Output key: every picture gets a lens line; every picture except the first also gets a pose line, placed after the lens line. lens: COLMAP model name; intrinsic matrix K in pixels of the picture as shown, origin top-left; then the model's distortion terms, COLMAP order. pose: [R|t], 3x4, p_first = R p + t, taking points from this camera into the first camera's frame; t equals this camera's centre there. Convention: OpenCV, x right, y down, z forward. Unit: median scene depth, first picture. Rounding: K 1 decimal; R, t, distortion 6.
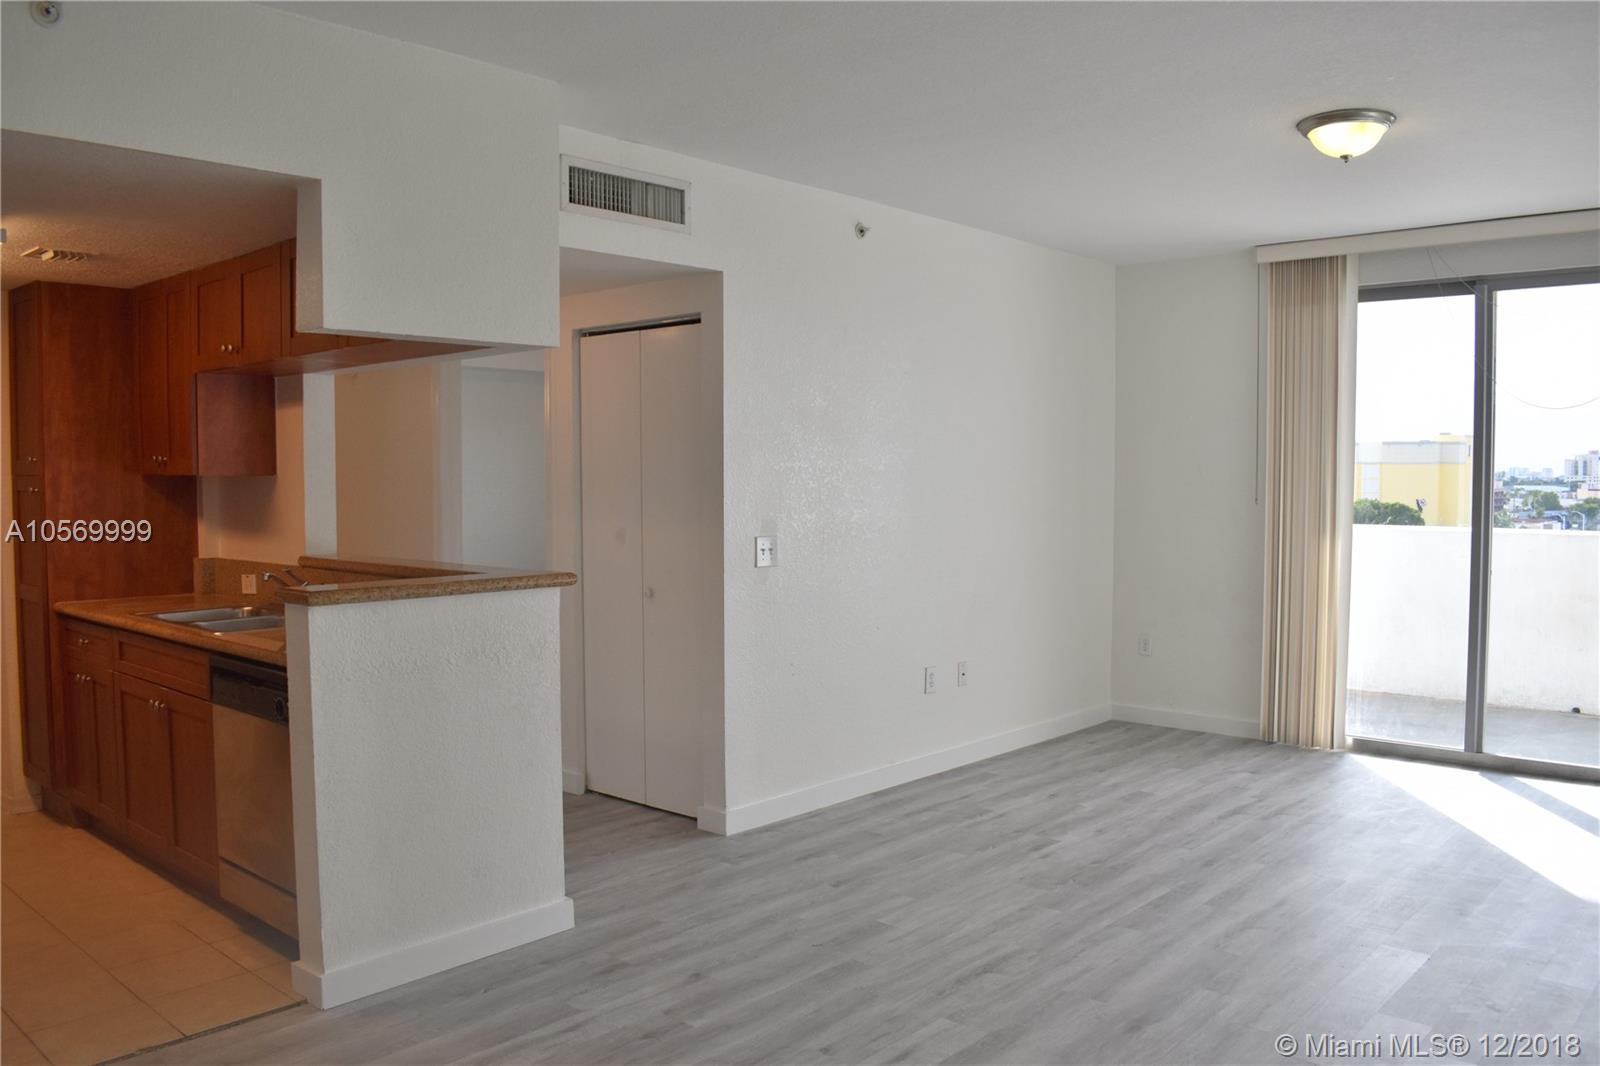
lens RADIAL K [[1251.8, 0, 801.8], [0, 1251.8, 545.5], [0, 0, 1]] dist [-0.091432, 0.006417]
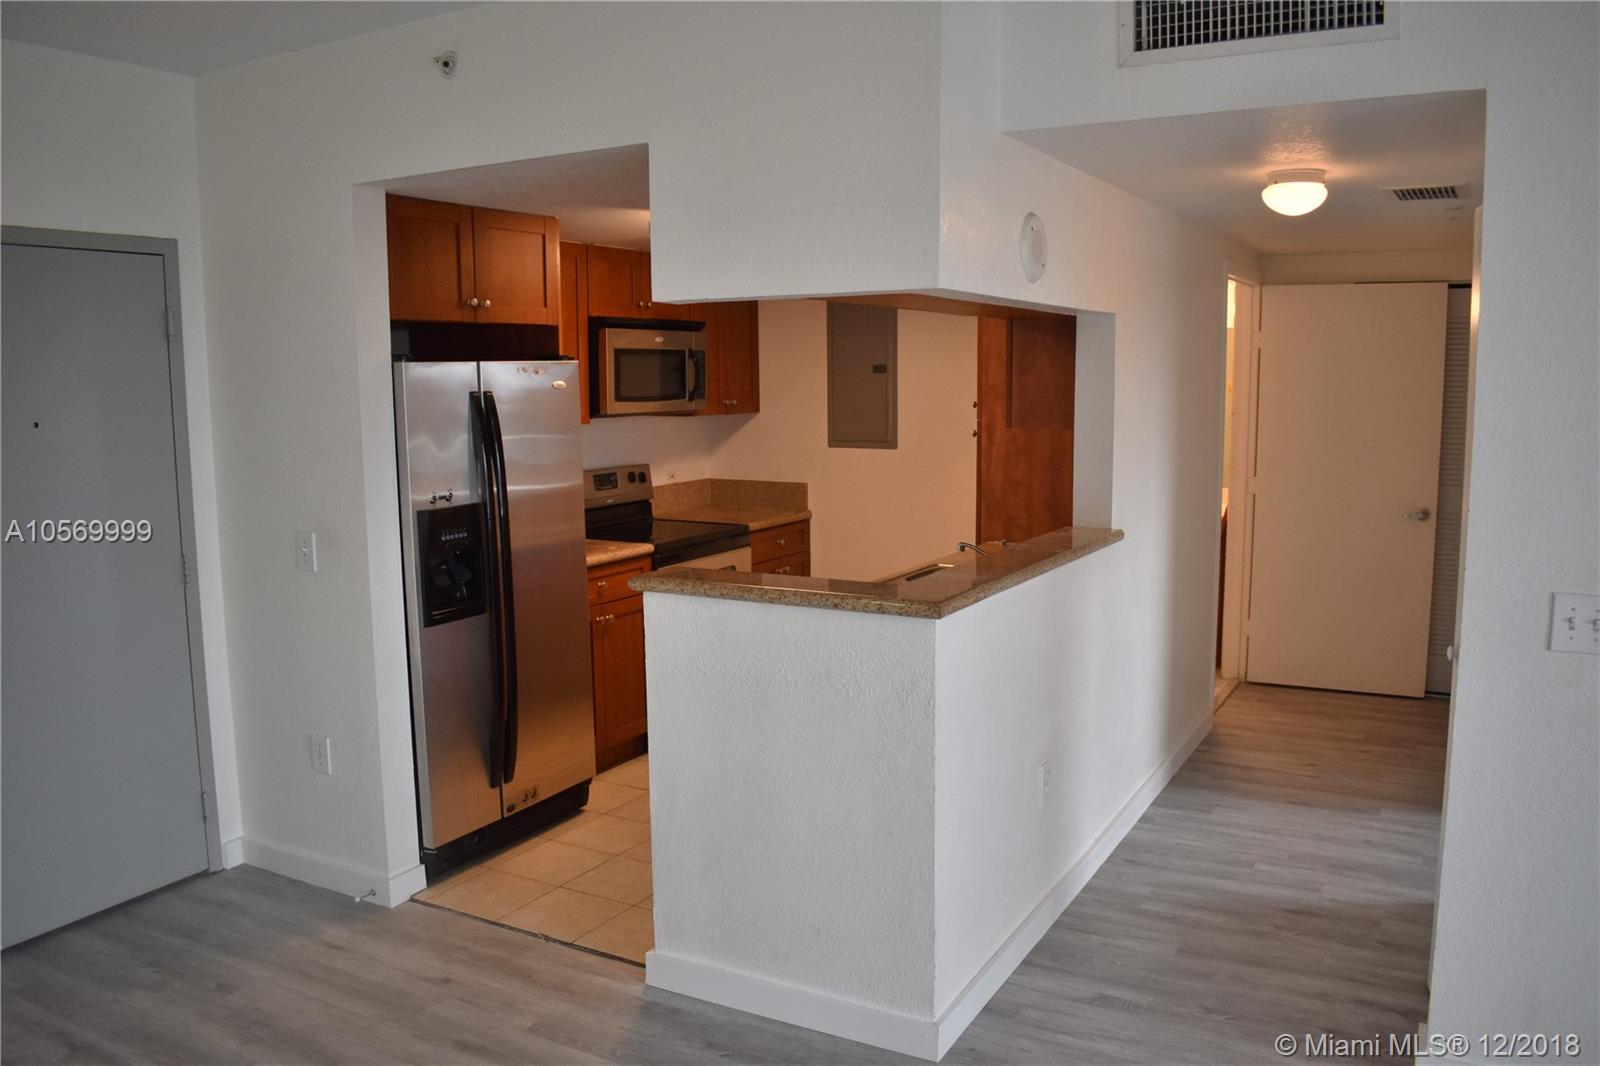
lens RADIAL K [[1251.8, 0, 801.8], [0, 1251.8, 545.5], [0, 0, 1]] dist [-0.091432, 0.006417]
pose [[0.214181, 0.132980, -0.967700, 0.463484], [-0.045315, 0.990976, 0.126149, -0.092192], [0.975742, 0.016832, 0.218274, 0.713566]]
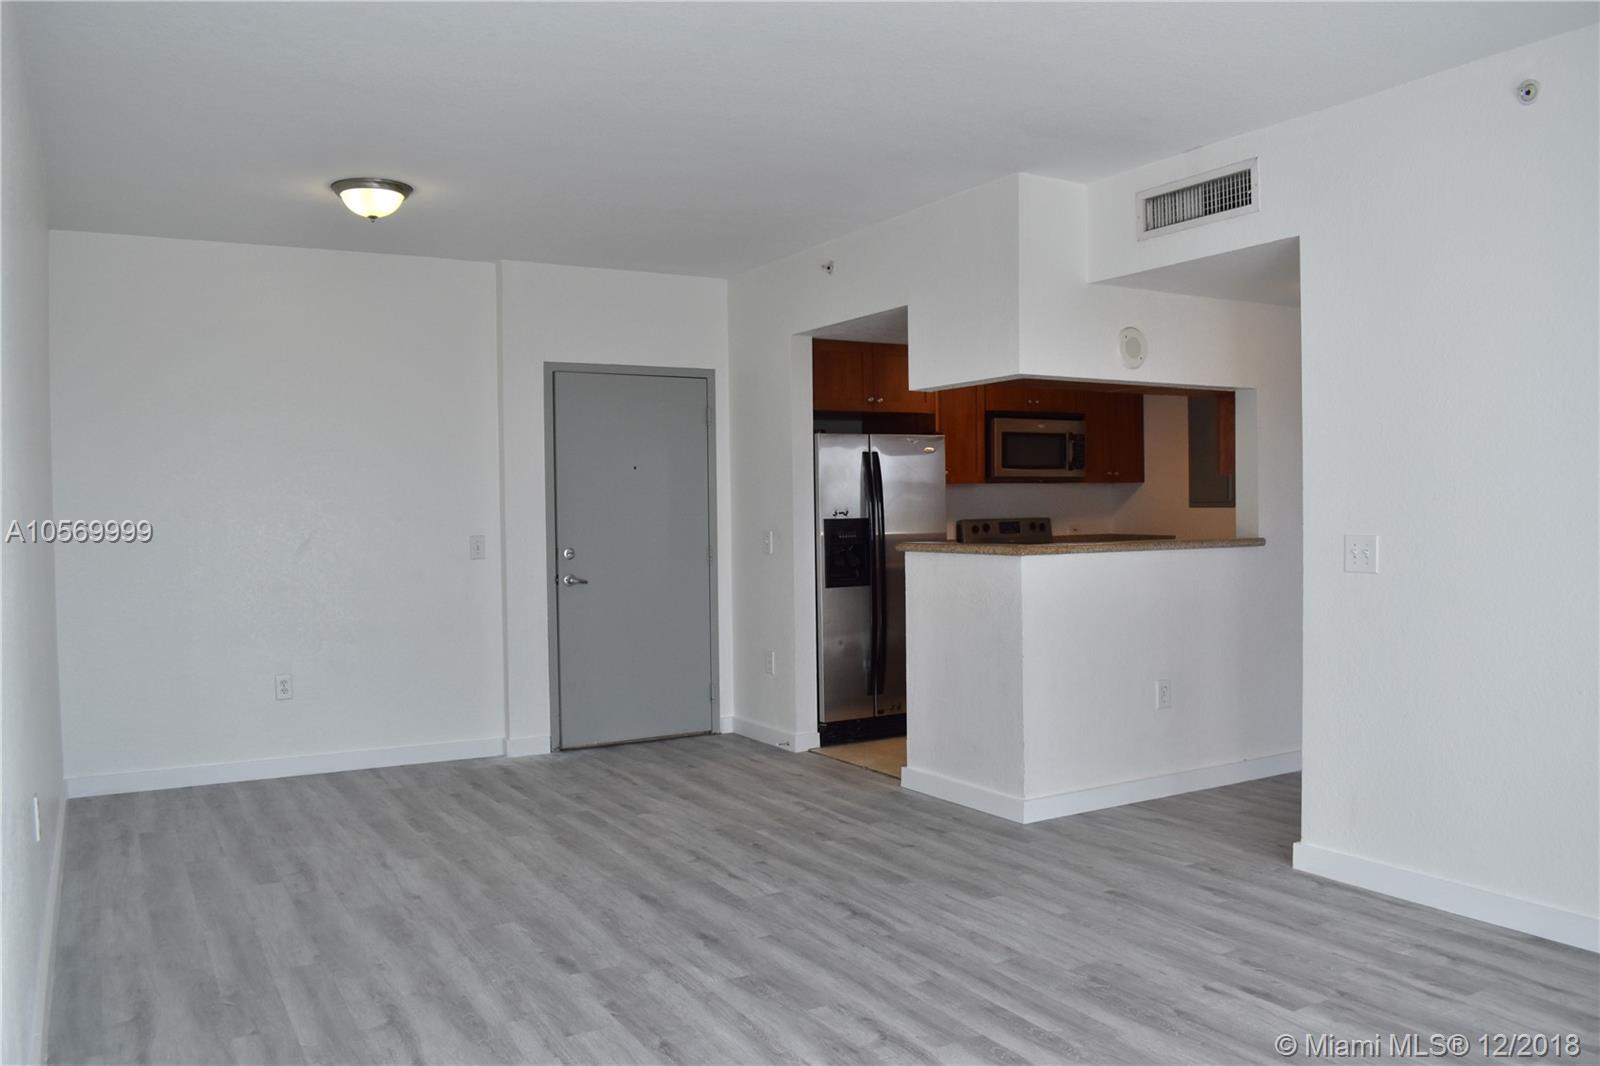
lens RADIAL K [[1251.8, 0, 801.8], [0, 1251.8, 545.5], [0, 0, 1]] dist [-0.091432, 0.006417]
pose [[-0.308862, 0.035363, -0.950449, 1.047568], [-0.038694, 0.998014, 0.049707, -0.032594], [0.950319, 0.052129, -0.306880, 1.107076]]
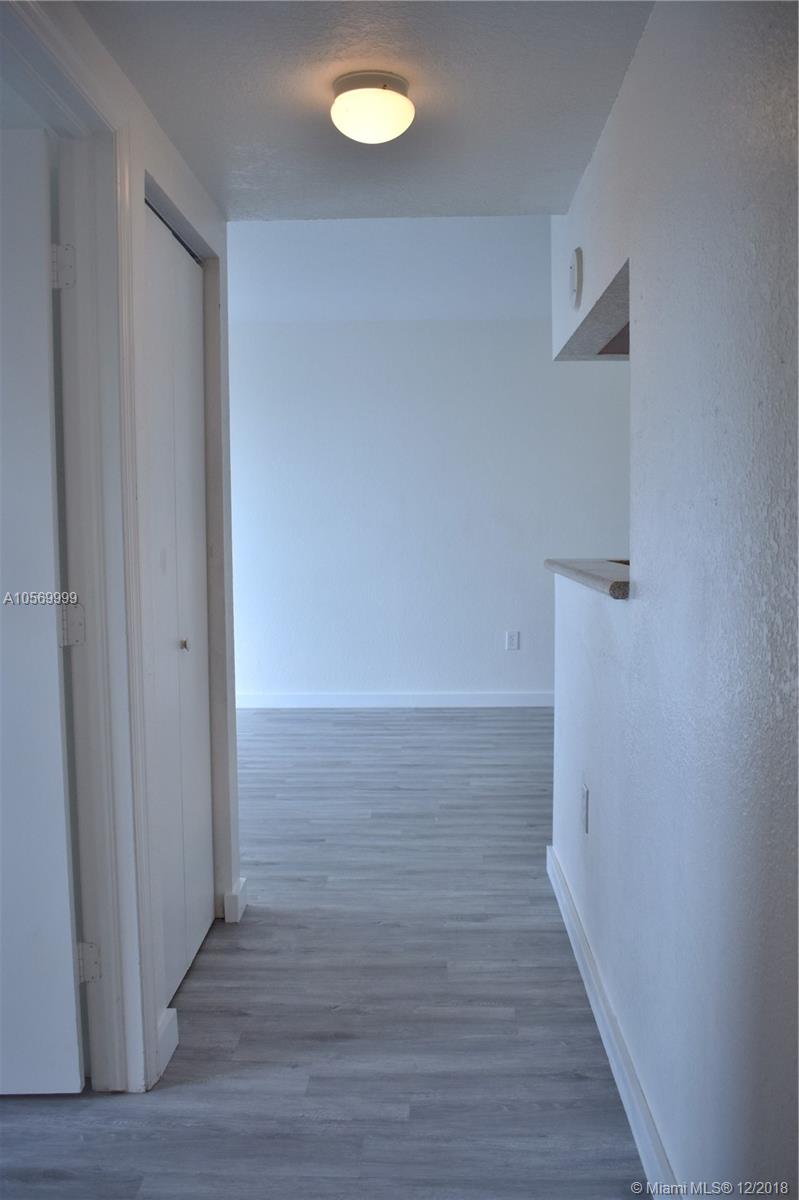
lens RADIAL K [[1045.9, 0, 399.5], [0, 1045.9, 600.0], [0, 0, 1]] dist [0.003115, 0.003153]
pose [[-0.641331, -0.047560, 0.765789, -0.789116], [0.051208, 0.993198, 0.104569, -0.046729], [-0.765553, 0.106278, -0.634534, 1.615243]]
